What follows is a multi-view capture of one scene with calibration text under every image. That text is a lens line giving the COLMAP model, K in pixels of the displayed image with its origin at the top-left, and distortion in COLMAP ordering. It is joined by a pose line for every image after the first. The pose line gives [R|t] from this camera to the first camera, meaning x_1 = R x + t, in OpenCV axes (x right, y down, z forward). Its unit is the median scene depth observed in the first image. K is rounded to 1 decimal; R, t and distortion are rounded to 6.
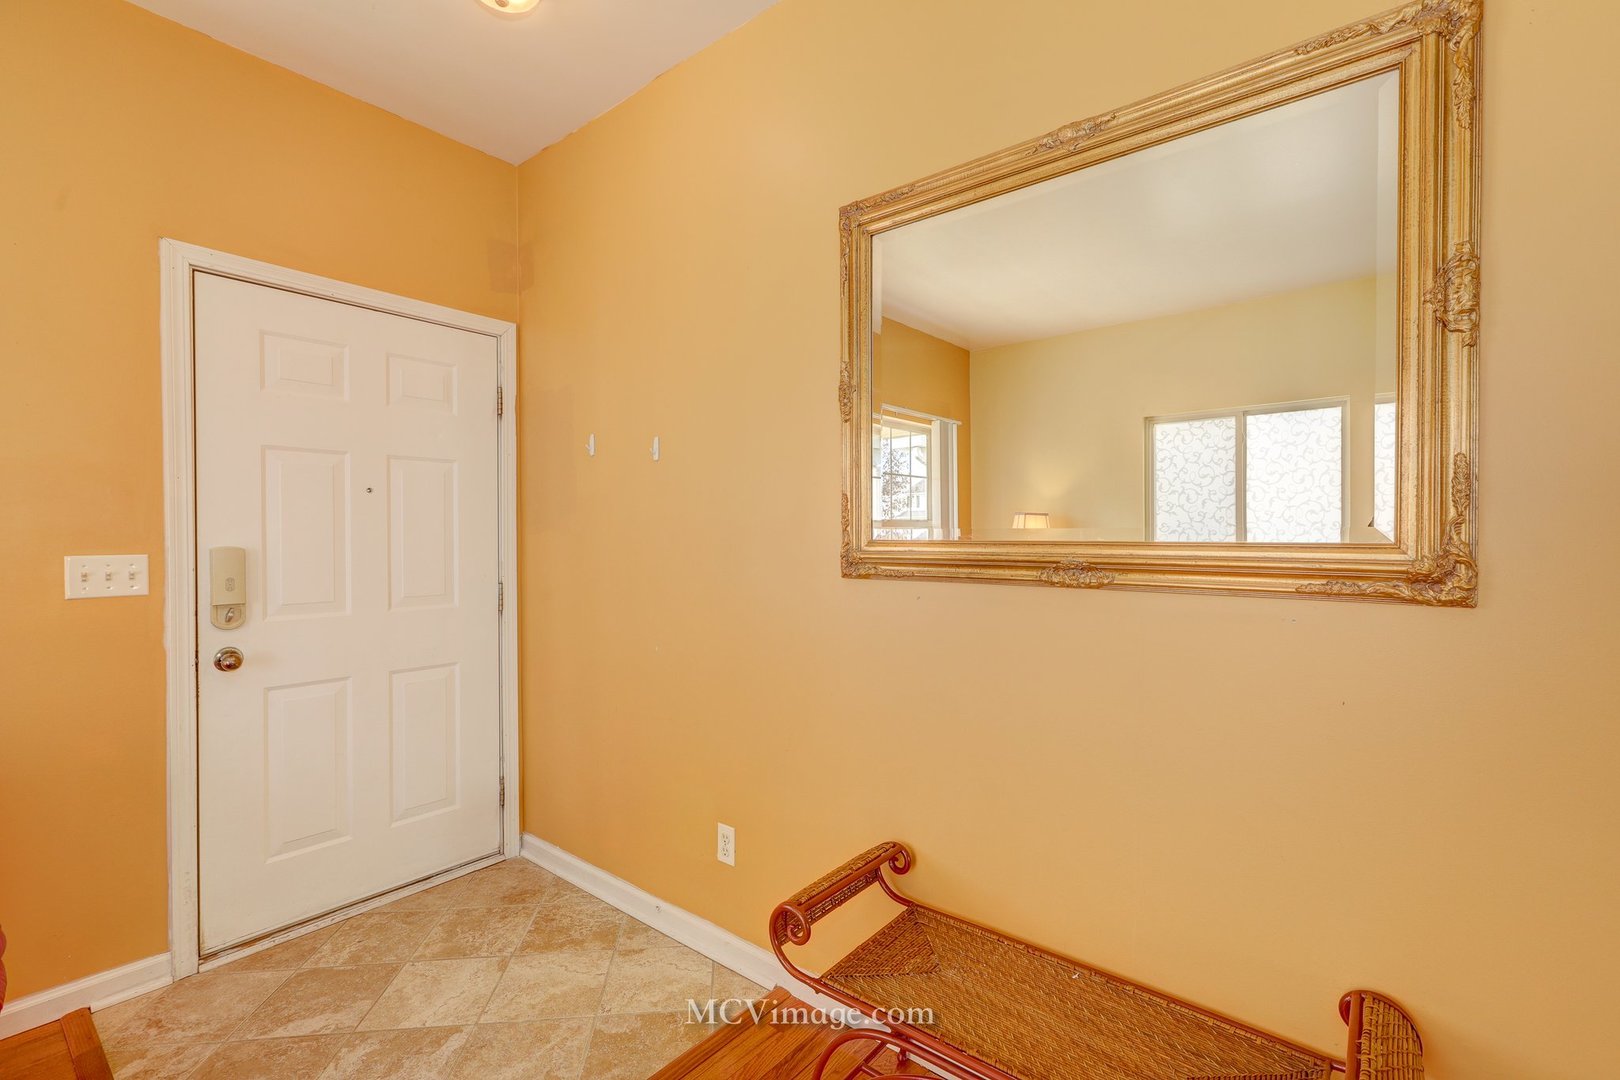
lens RADIAL K [[713.3, 0, 811.8], [0, 713.3, 544.6], [0, 0, 1]] dist [-0.001299, 0.000353]
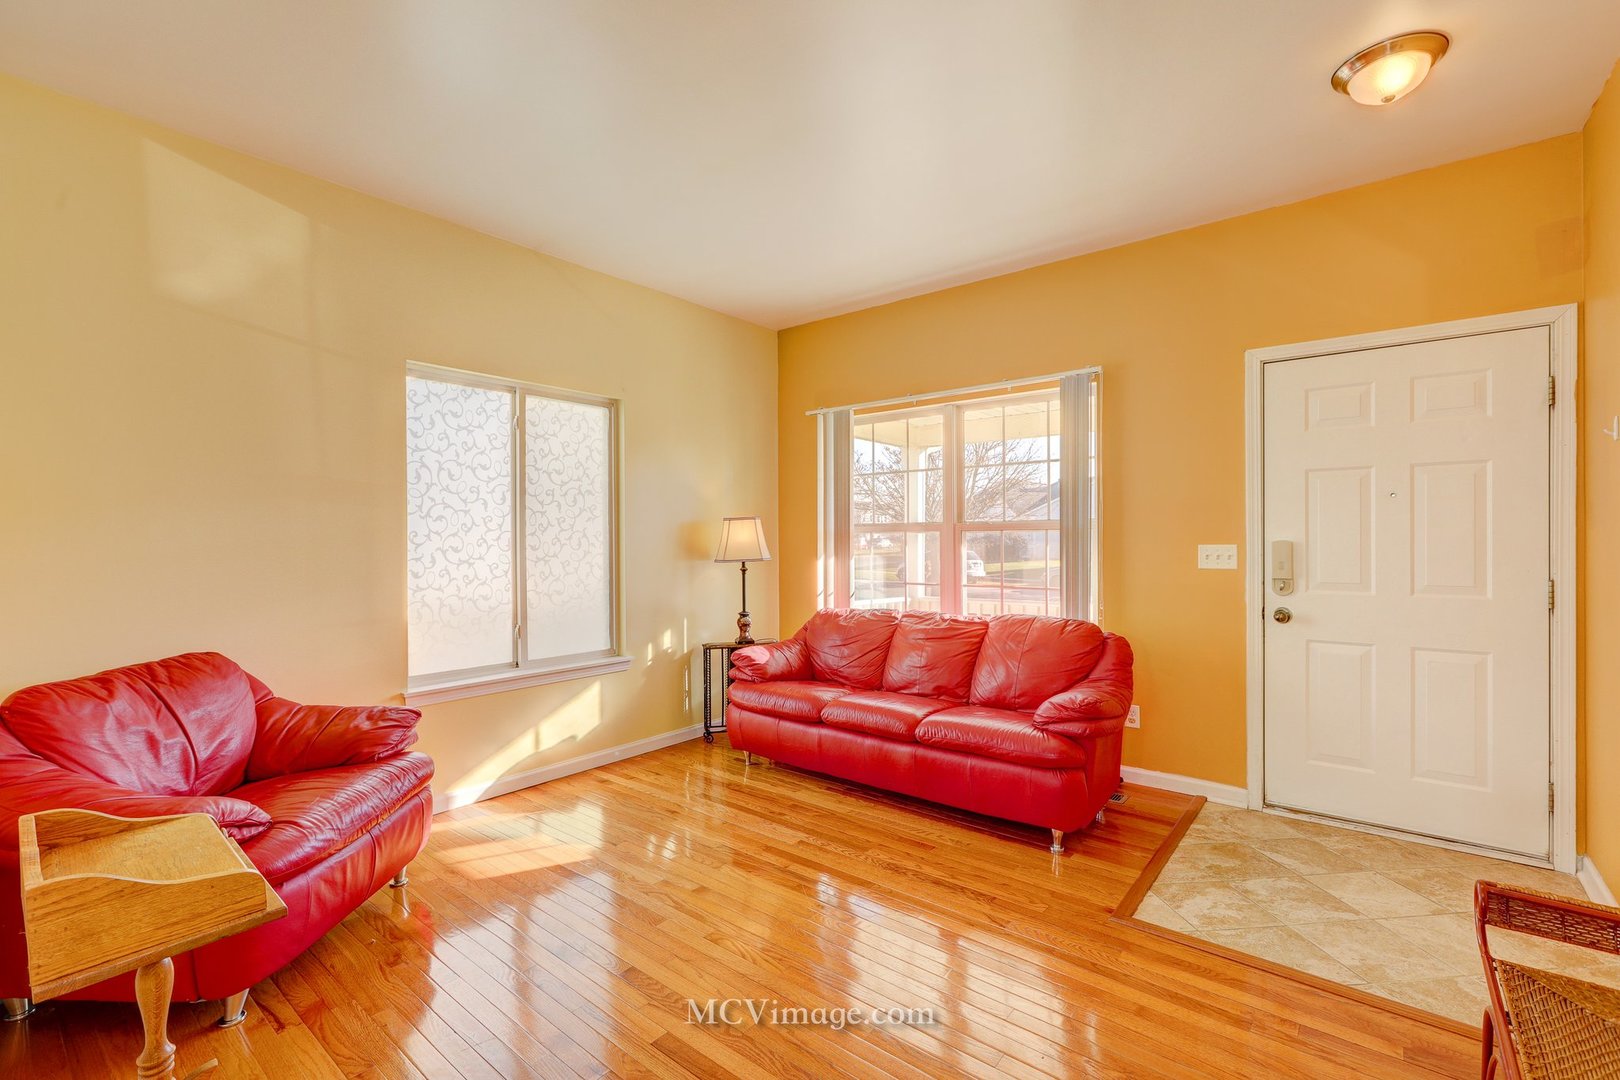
lens RADIAL K [[719.3, 0, 810.0], [0, 719.3, 540.0], [0, 0, 1]] dist [-0.031468, -0.000197]
pose [[0.004757, 0.005734, -0.999972, 0.659467], [-0.004085, 0.999975, 0.005715, -0.001937], [0.999980, 0.004057, 0.004780, -0.004412]]
